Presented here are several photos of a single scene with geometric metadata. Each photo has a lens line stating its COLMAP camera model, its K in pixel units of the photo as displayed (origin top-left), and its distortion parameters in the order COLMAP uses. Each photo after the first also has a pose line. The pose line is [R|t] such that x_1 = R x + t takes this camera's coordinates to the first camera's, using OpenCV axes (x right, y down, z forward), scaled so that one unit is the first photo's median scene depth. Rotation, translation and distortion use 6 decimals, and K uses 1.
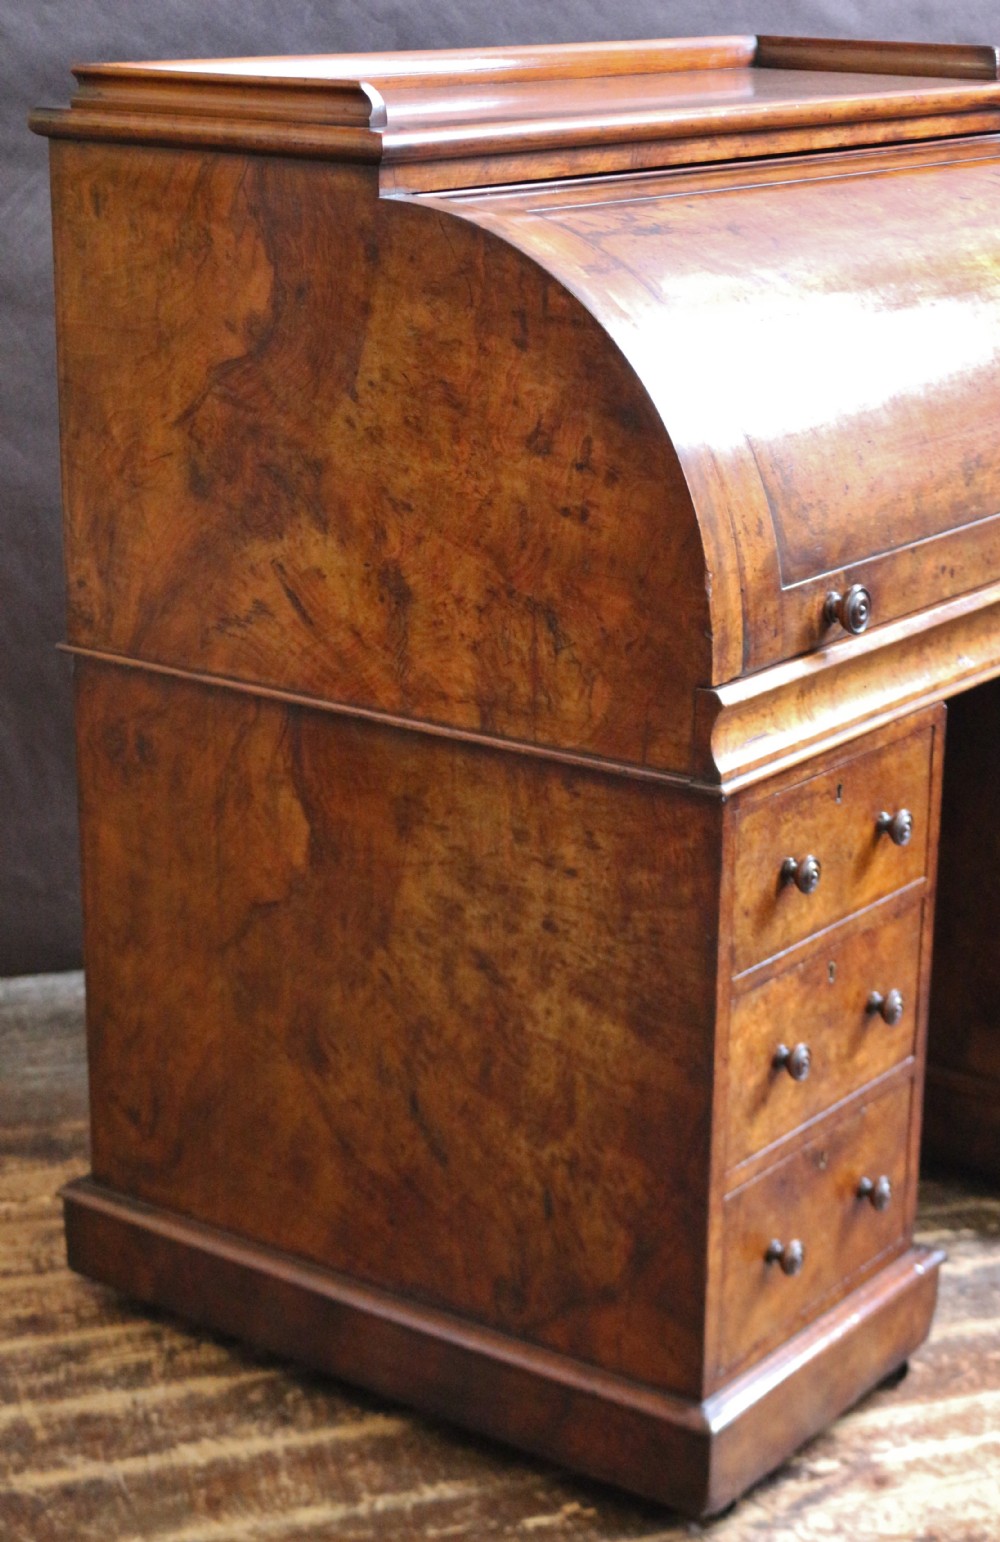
lens RADIAL K [[2728.1, 0, 498.4], [0, 2728.1, 878.8], [0, 0, 1]] dist [-0.016497, 0.034235]
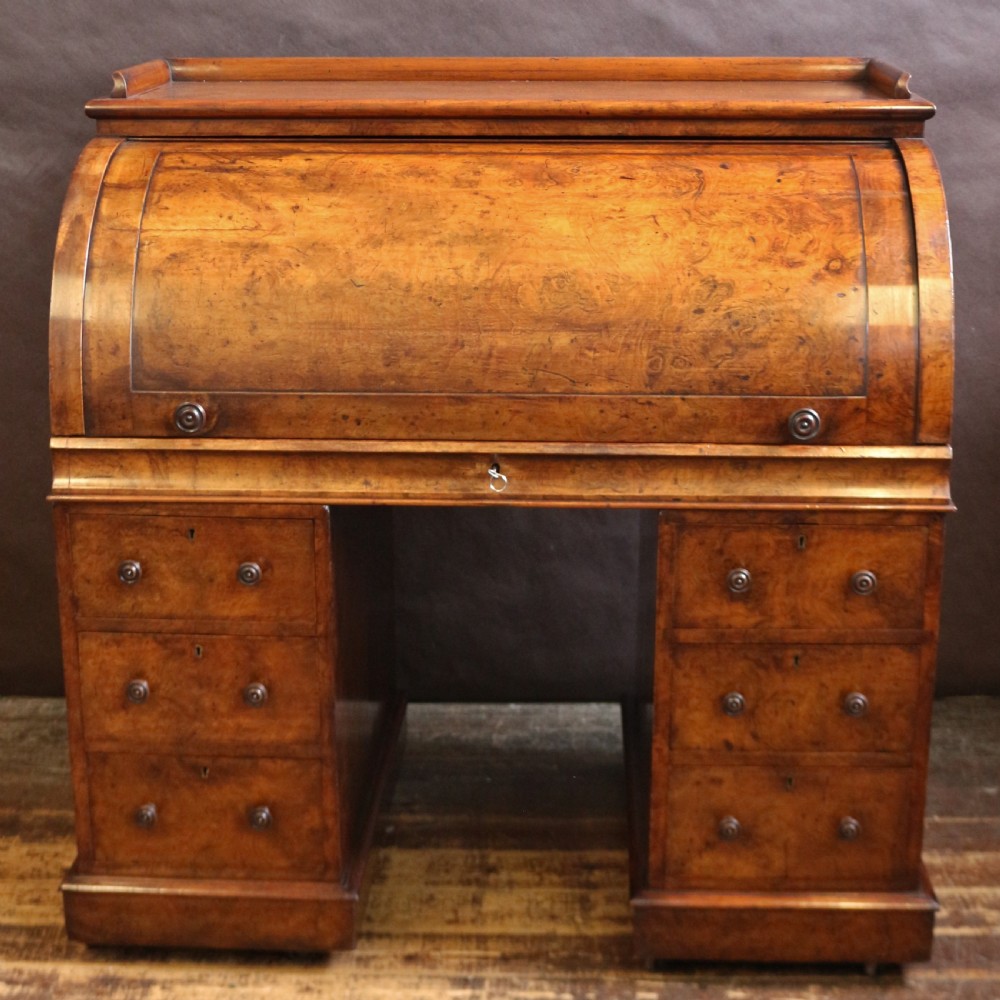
lens RADIAL K [[1929.1, 0, 500.0], [0, 1929.1, 500.0], [0, 0, 1]] dist [-0.079388, 0.049746]
pose [[0.557744, 0.221042, -0.800039, 1.045707], [-0.264223, 0.961027, 0.081319, -0.177227], [0.786834, 0.166033, 0.594411, 0.463968]]
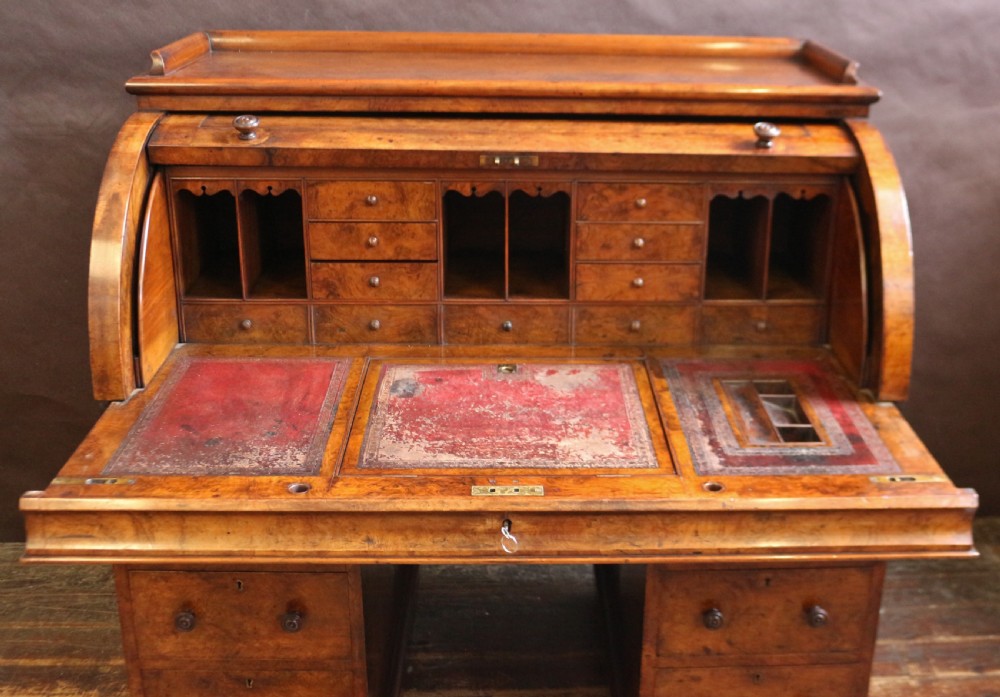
lens RADIAL K [[1196.3, 0, 582.2], [0, 1196.3, 336.7], [0, 0, 1]] dist [-0.105795, 0.121944]
pose [[0.638170, 0.266254, -0.722391, 0.740055], [-0.267488, 0.956523, 0.116247, -0.254241], [0.721935, 0.119046, 0.681644, 0.616826]]
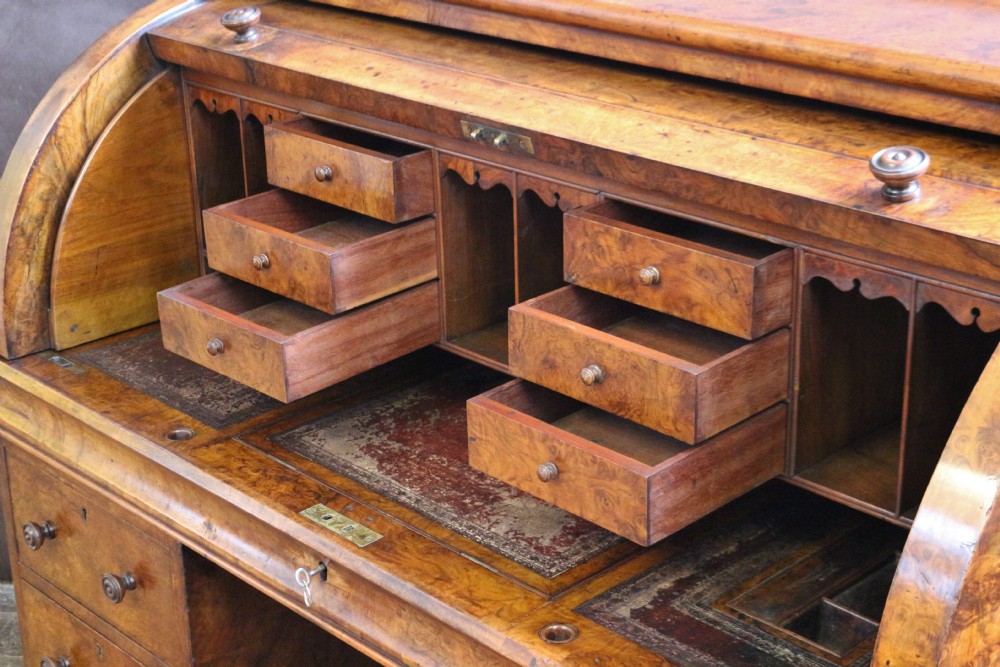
lens RADIAL K [[1684.8, 0, 500.0], [0, 1684.8, 333.5], [0, 0, 1]] dist [0.015625, 0.050719]
pose [[-0.162793, 0.352561, -0.921520, 0.727954], [-0.313100, 0.867246, 0.387108, -0.434232], [0.935664, 0.351546, -0.030795, 1.121949]]
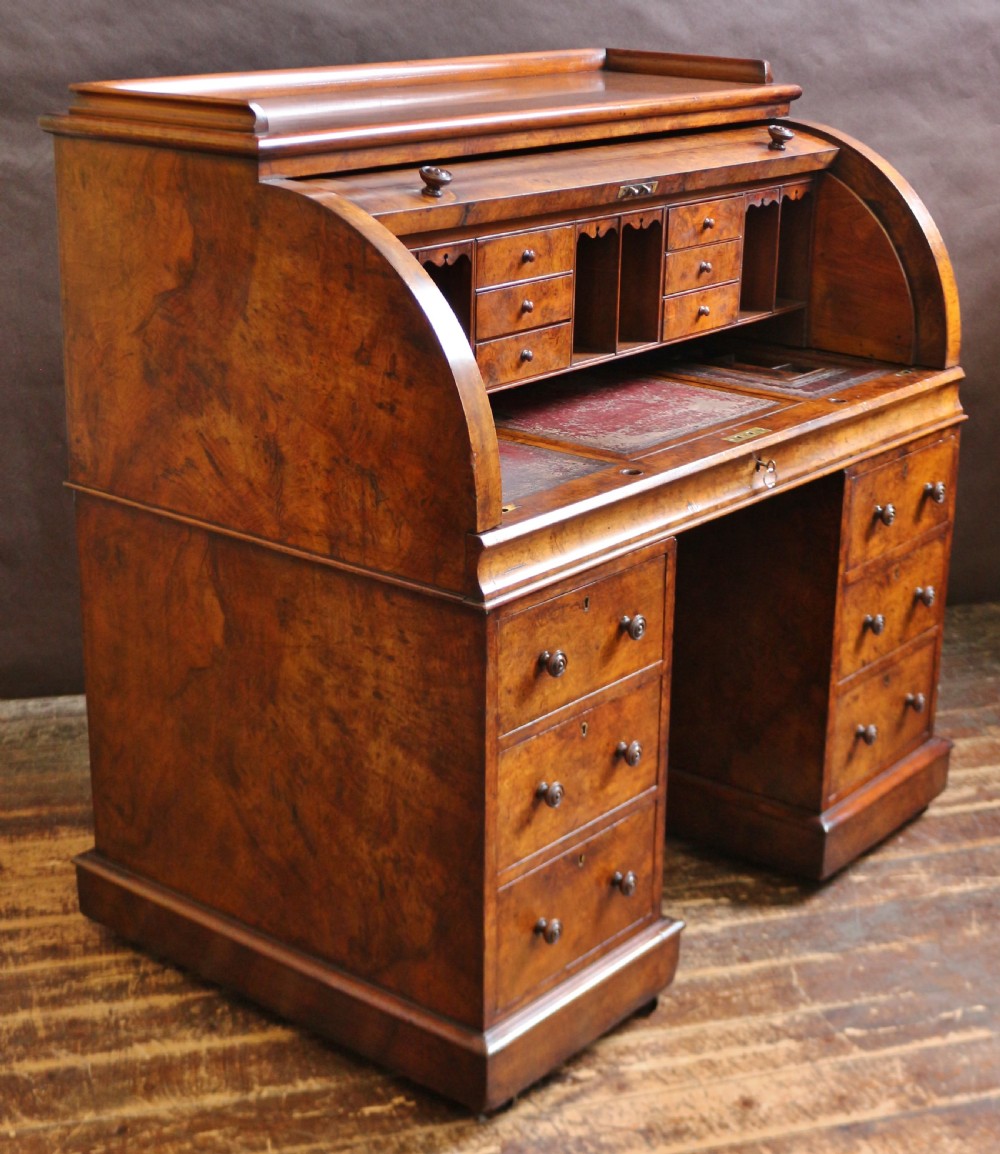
lens RADIAL K [[1898.2, 0, 500.0], [0, 1898.2, 577.0], [0, 0, 1]] dist [-0.102661, 0.070122]
pose [[0.998851, 0.018342, -0.044277, 0.118337], [-0.018465, 0.999827, -0.002362, -0.040439], [0.044226, 0.003177, 0.999016, 0.021772]]
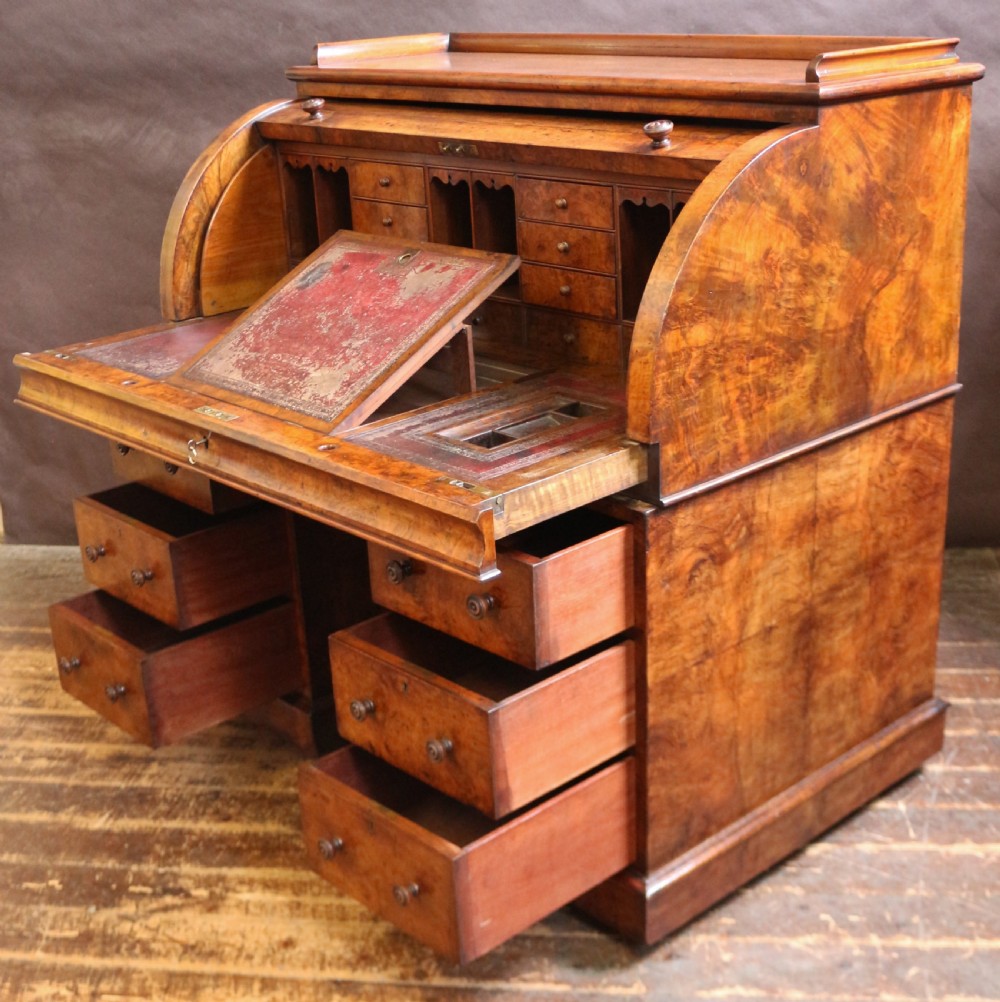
lens RADIAL K [[1530.1, 0, 500.0], [0, 1530.1, 501.0], [0, 0, 1]] dist [-0.052815, -0.081572]
pose [[-0.187634, 0.331125, -0.924743, 1.104420], [-0.280188, 0.884305, 0.373497, -0.431090], [0.941429, 0.329182, -0.073148, 1.246150]]
